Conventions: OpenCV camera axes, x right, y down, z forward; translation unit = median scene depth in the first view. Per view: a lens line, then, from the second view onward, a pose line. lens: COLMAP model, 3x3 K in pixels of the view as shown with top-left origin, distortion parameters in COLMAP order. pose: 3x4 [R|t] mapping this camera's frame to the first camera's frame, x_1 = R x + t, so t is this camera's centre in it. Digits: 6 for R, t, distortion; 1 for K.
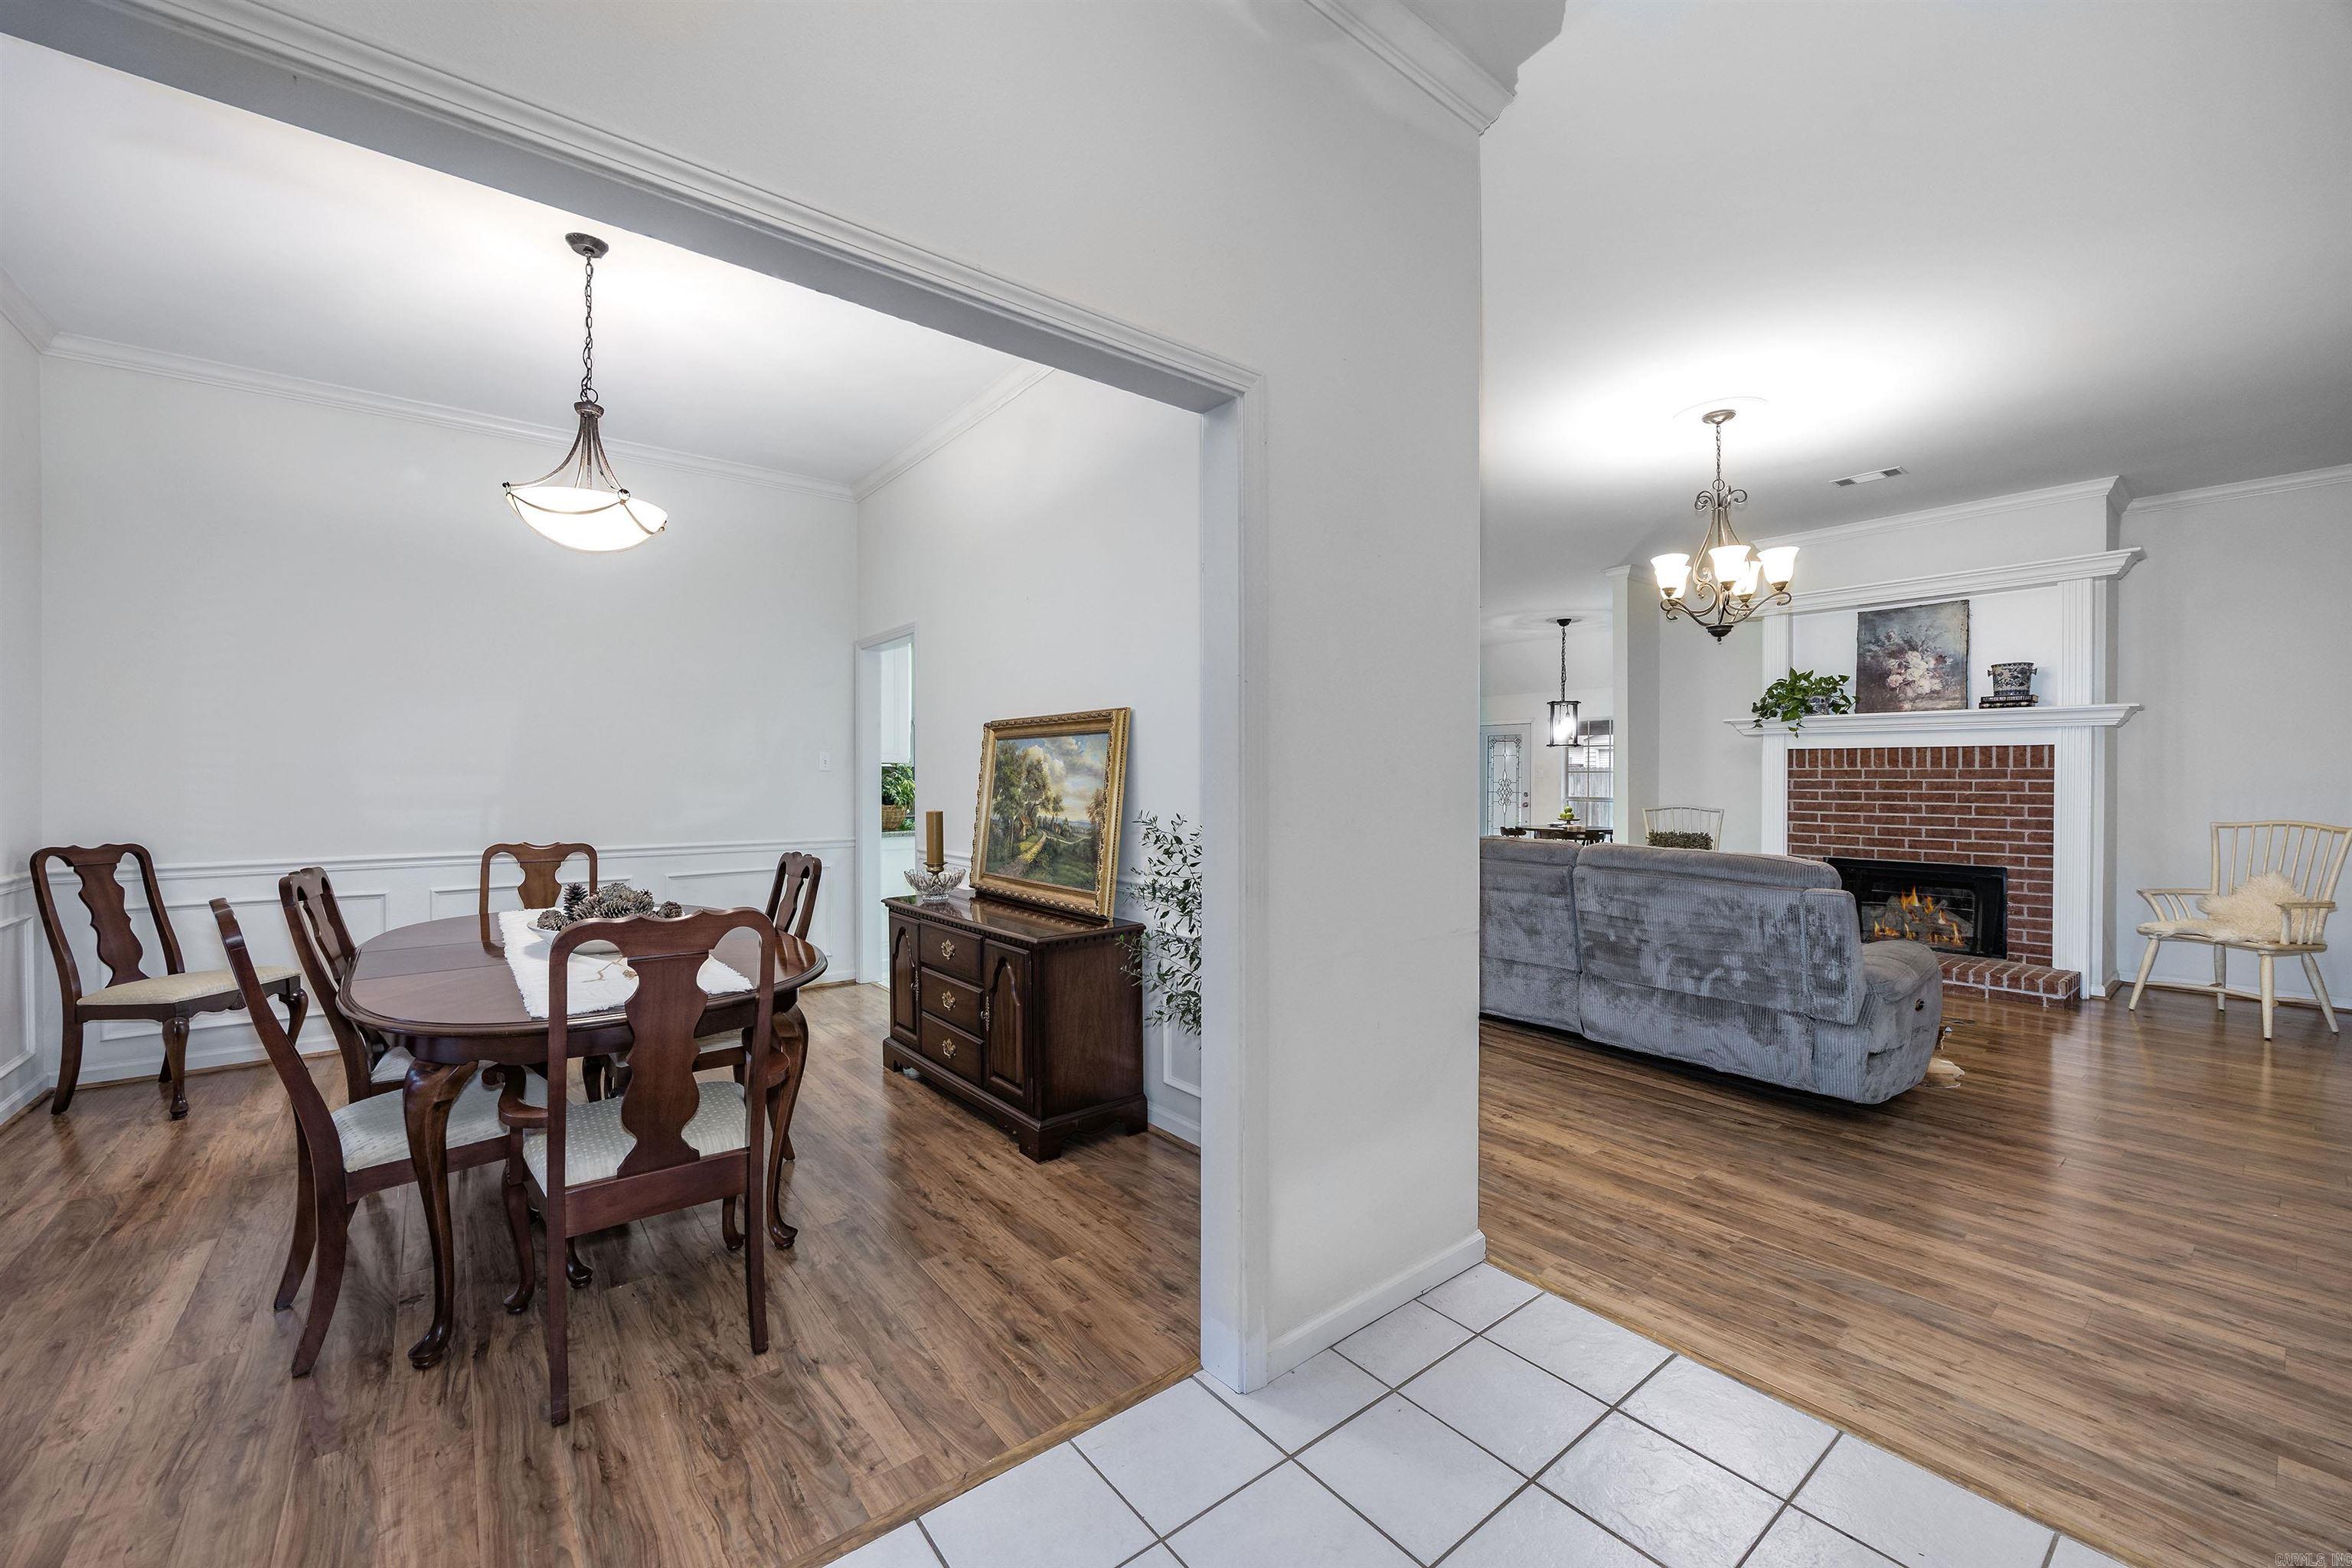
lens RADIAL K [[963.9, 0, 1185.8], [0, 963.9, 797.9], [0, 0, 1]] dist [-0.003437, 0.000715]
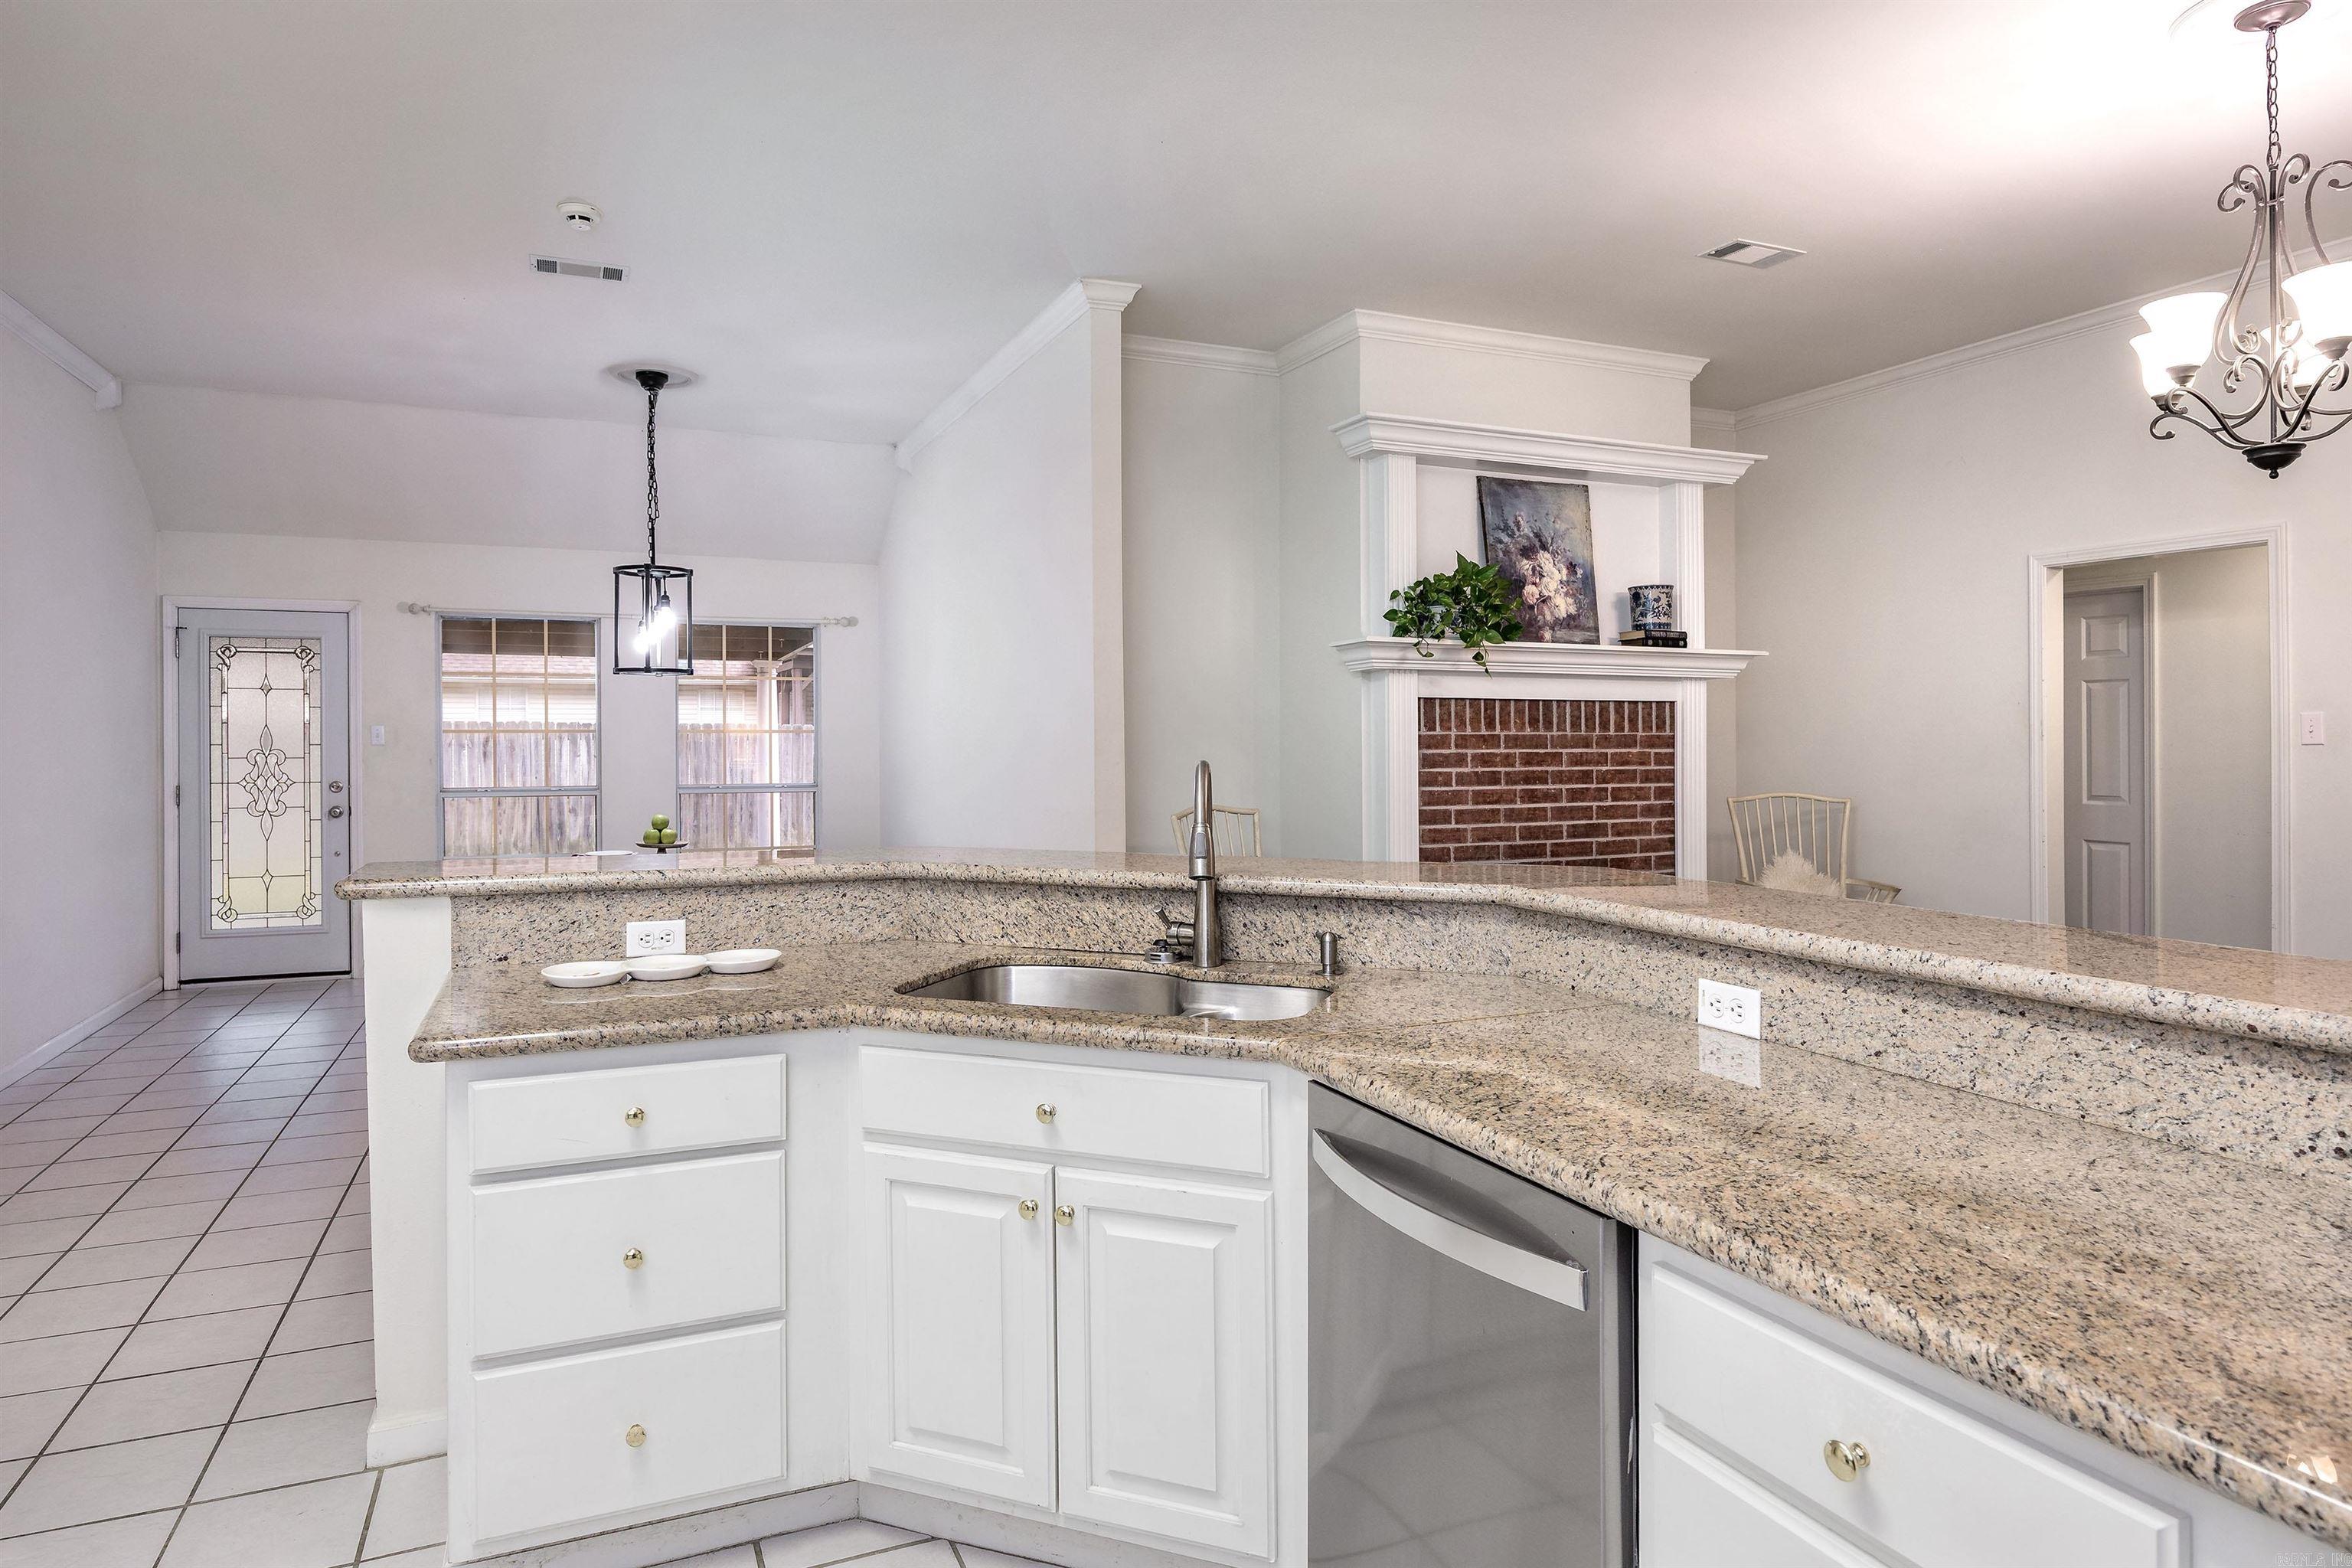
lens RADIAL K [[1388.7, 0, 1203.6], [0, 1388.7, 745.8], [0, 0, 1]] dist [-0.007048, -0.001193]
pose [[0.281620, -0.010597, 0.959467, -0.213038], [0.021426, 0.999759, 0.004753, -0.032873], [-0.959287, 0.019219, 0.281780, 1.014349]]
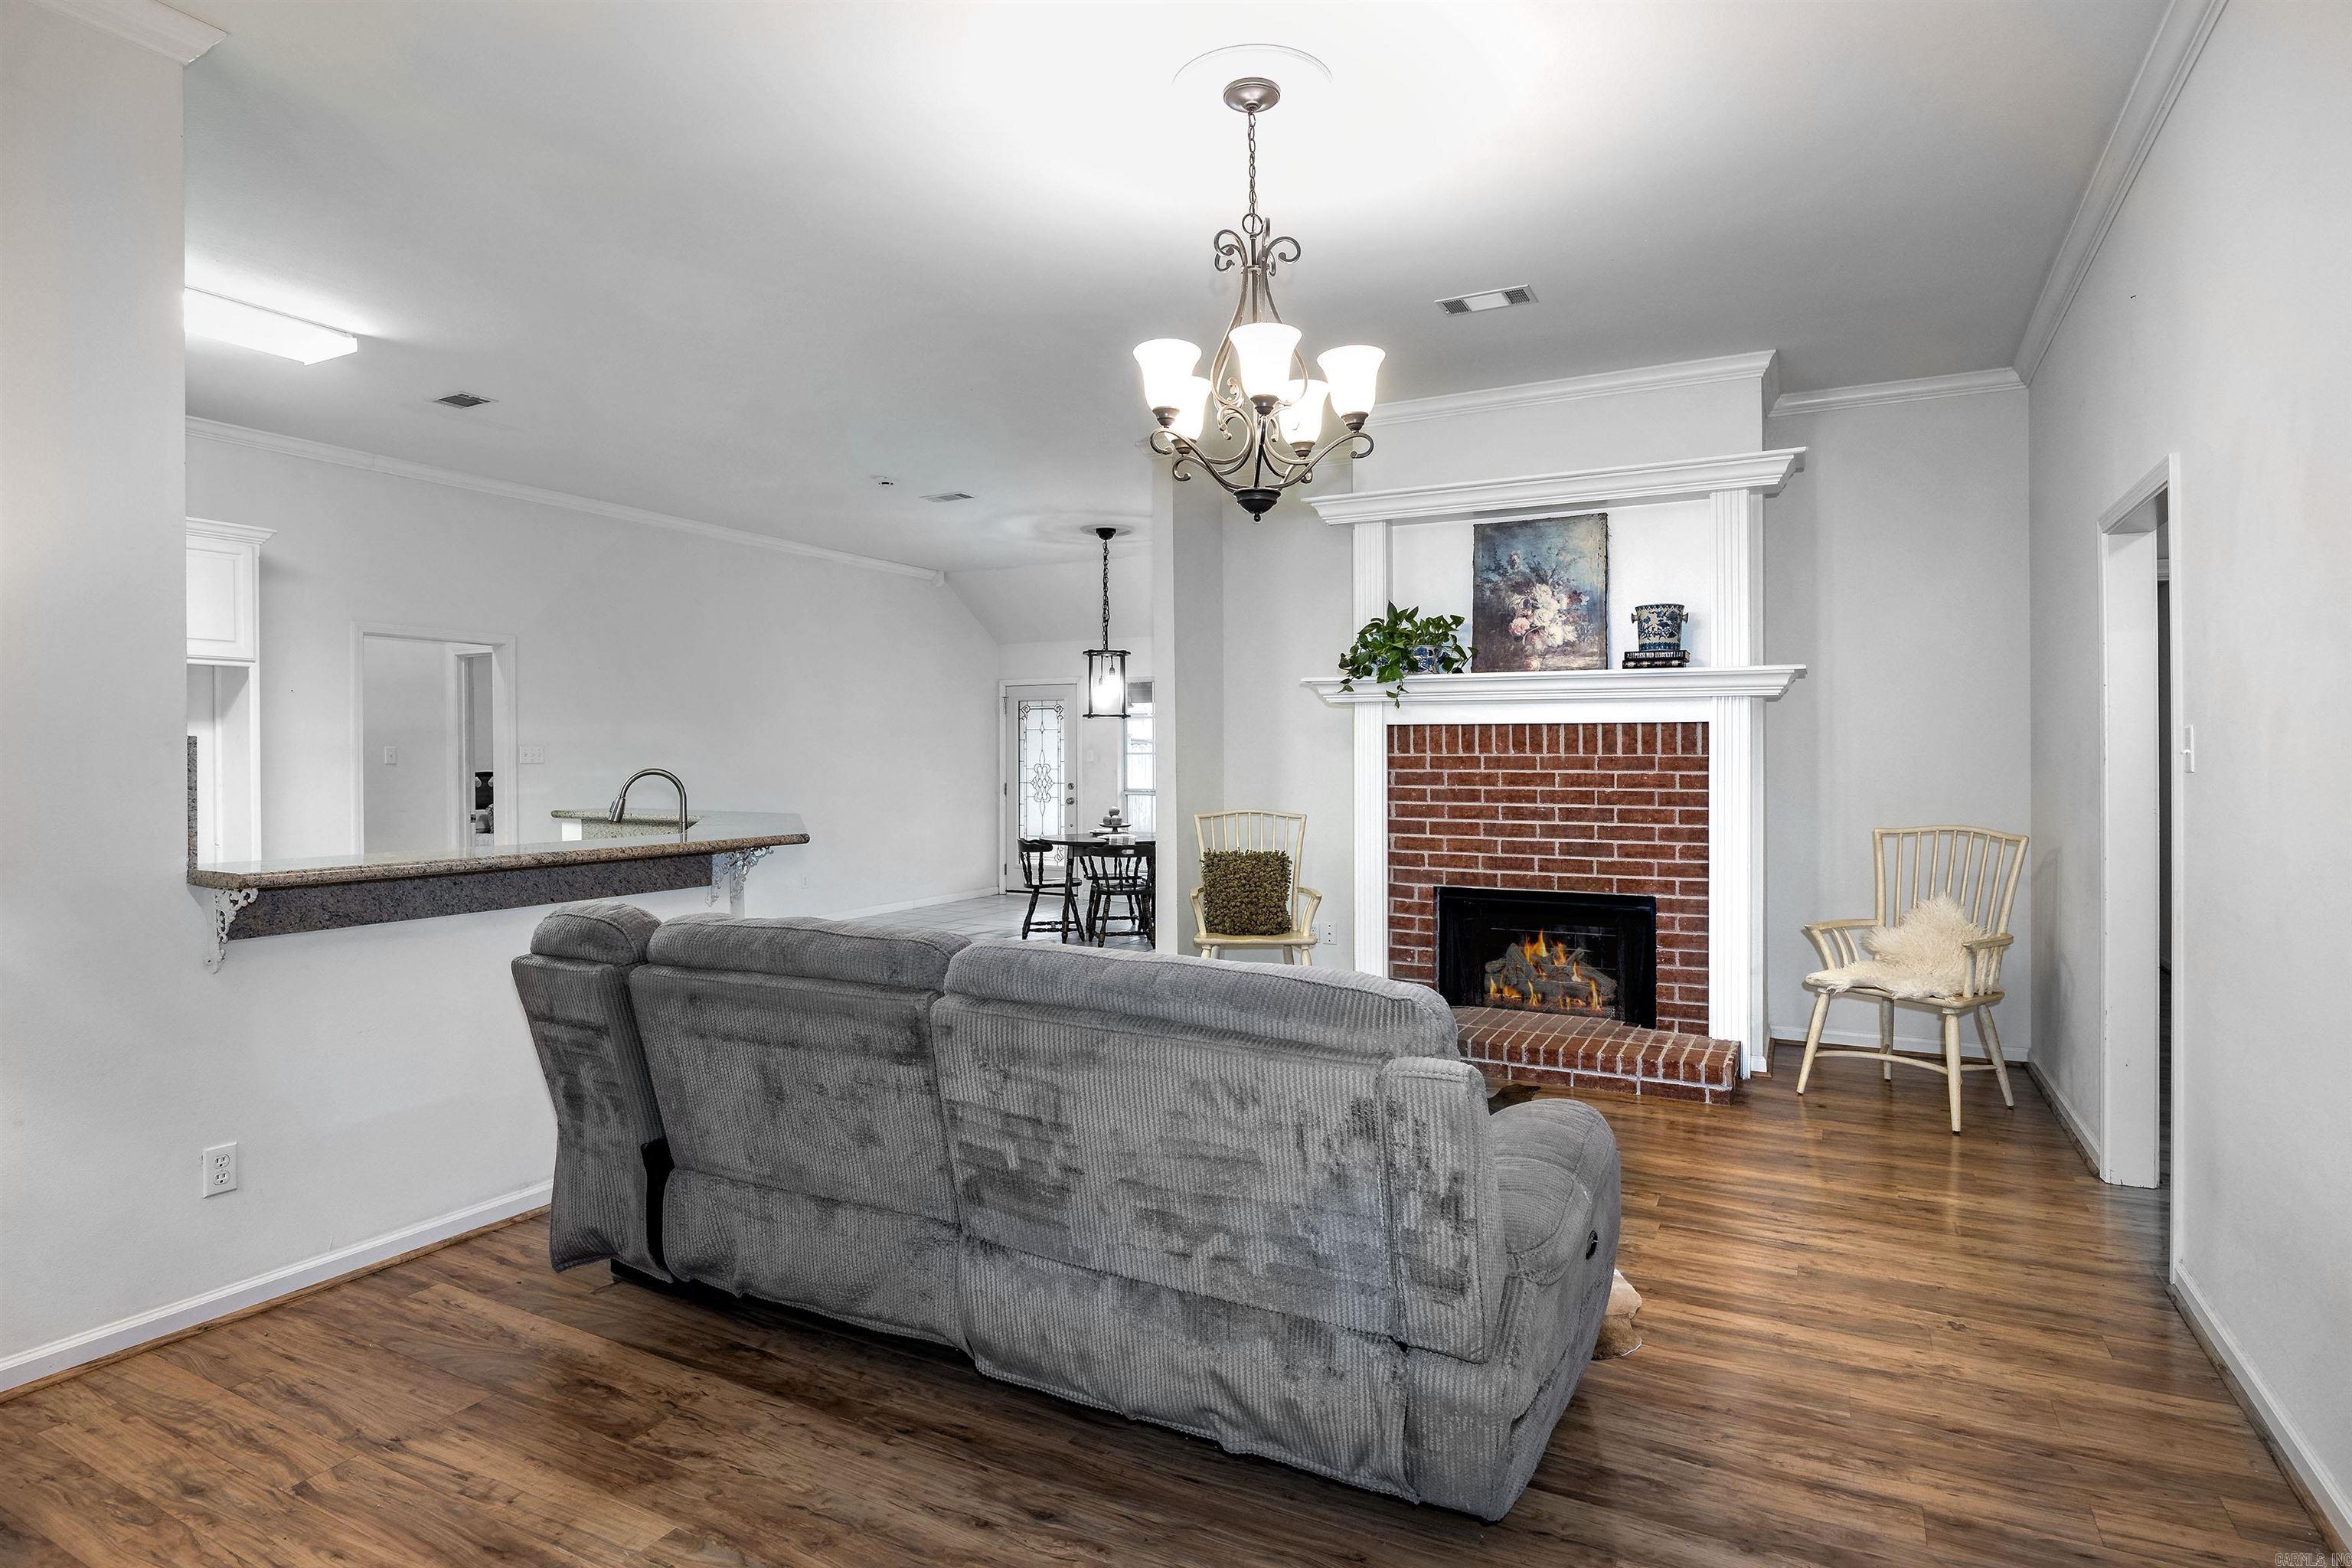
lens RADIAL K [[1232.7, 0, 1219.0], [0, 1232.7, 786.3], [0, 0, 1]] dist [-0.009902, -0.001764]
pose [[0.917725, -0.012536, 0.397018, 0.205478], [0.010705, 0.999919, 0.006828, -0.017391], [-0.397072, -0.002016, 0.917785, 0.301601]]
